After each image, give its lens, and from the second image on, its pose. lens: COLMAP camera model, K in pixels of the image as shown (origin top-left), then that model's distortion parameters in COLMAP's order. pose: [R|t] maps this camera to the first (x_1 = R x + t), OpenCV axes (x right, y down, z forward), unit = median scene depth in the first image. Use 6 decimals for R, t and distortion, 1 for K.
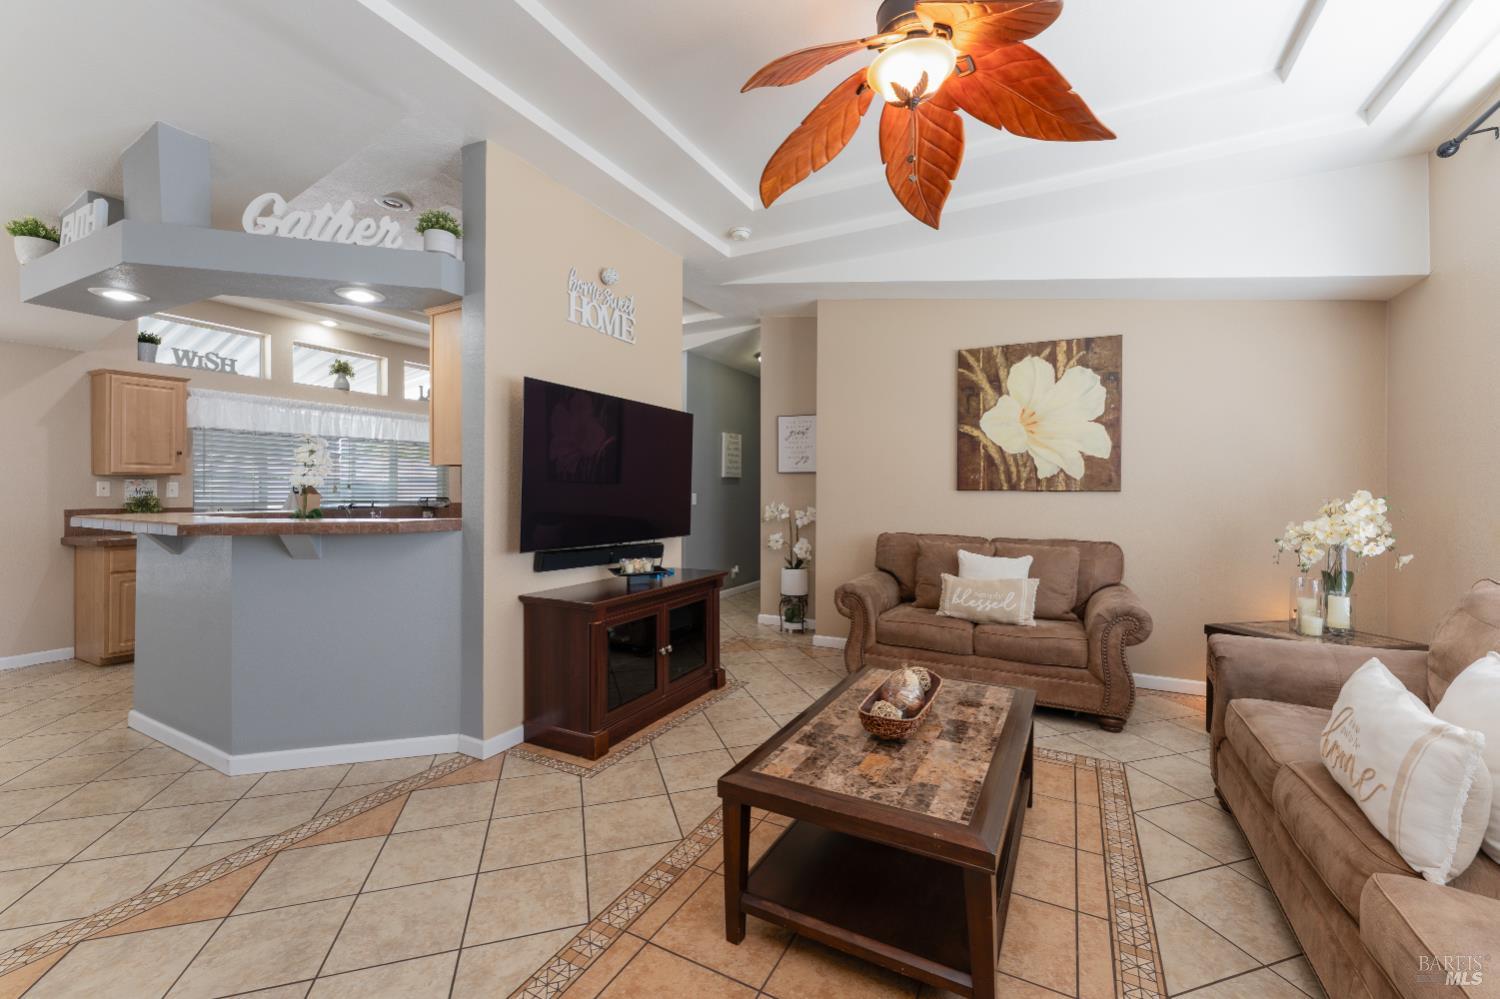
lens RADIAL K [[606.8, 0, 759.5], [0, 606.8, 503.1], [0, 0, 1]] dist [-0.002308, -0.000408]
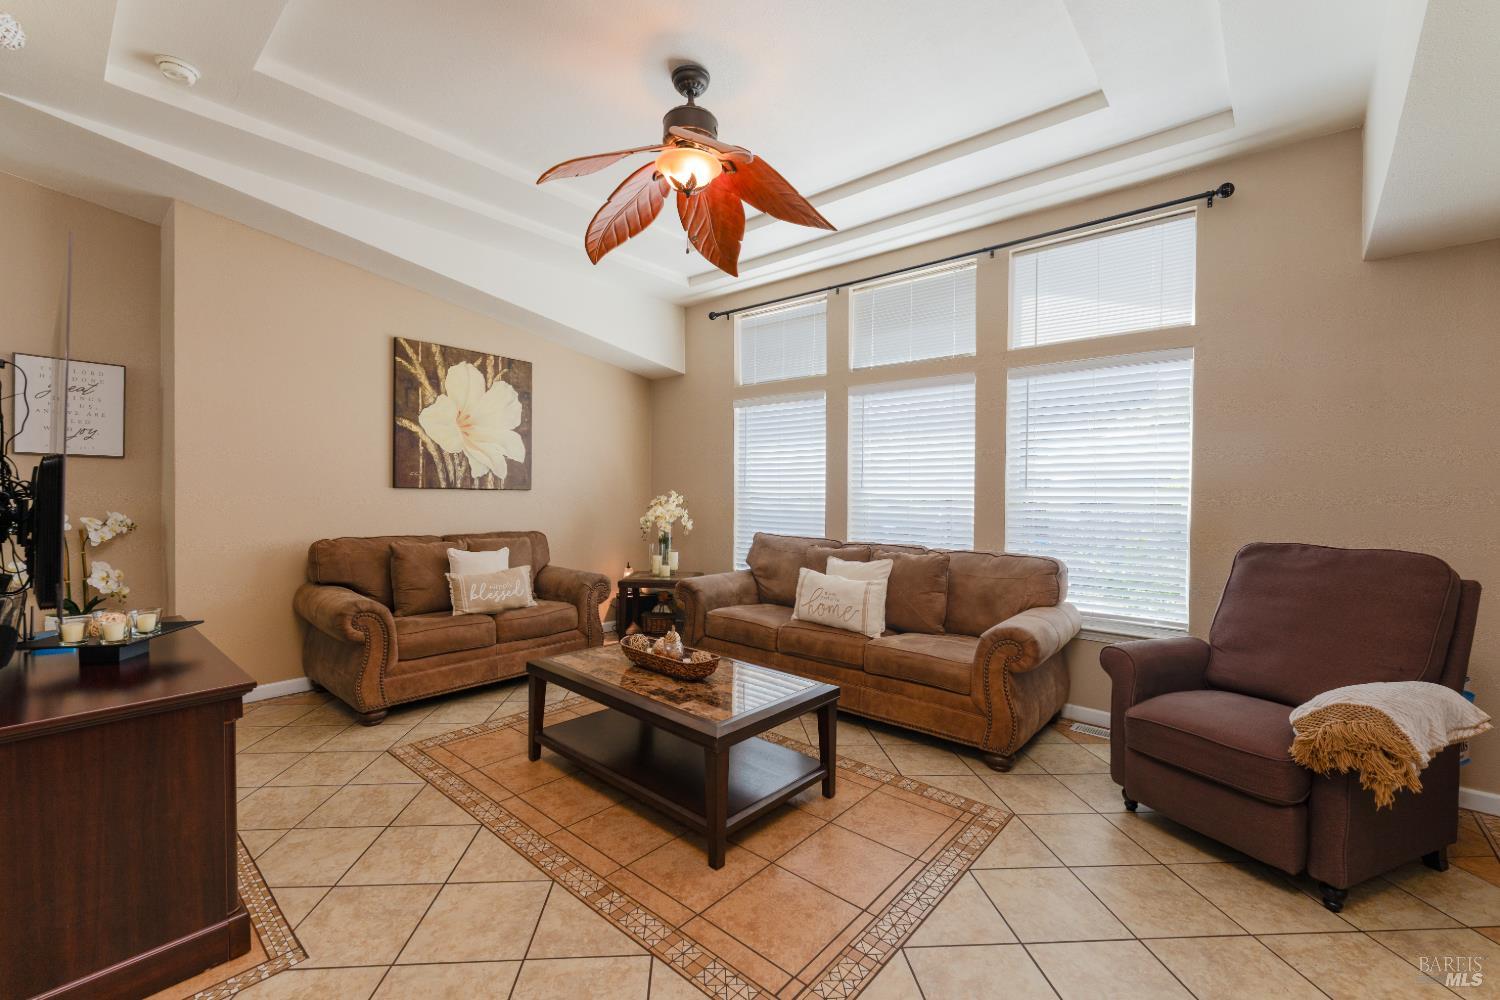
lens RADIAL K [[606.8, 0, 745.2], [0, 606.8, 521.2], [0, 0, 1]] dist [-0.002308, -0.000408]
pose [[0.236944, -0.044721, 0.970493, -0.477687], [0.010124, 0.998999, 0.043563, -0.005333], [-0.971471, -0.000497, 0.237160, 0.272368]]
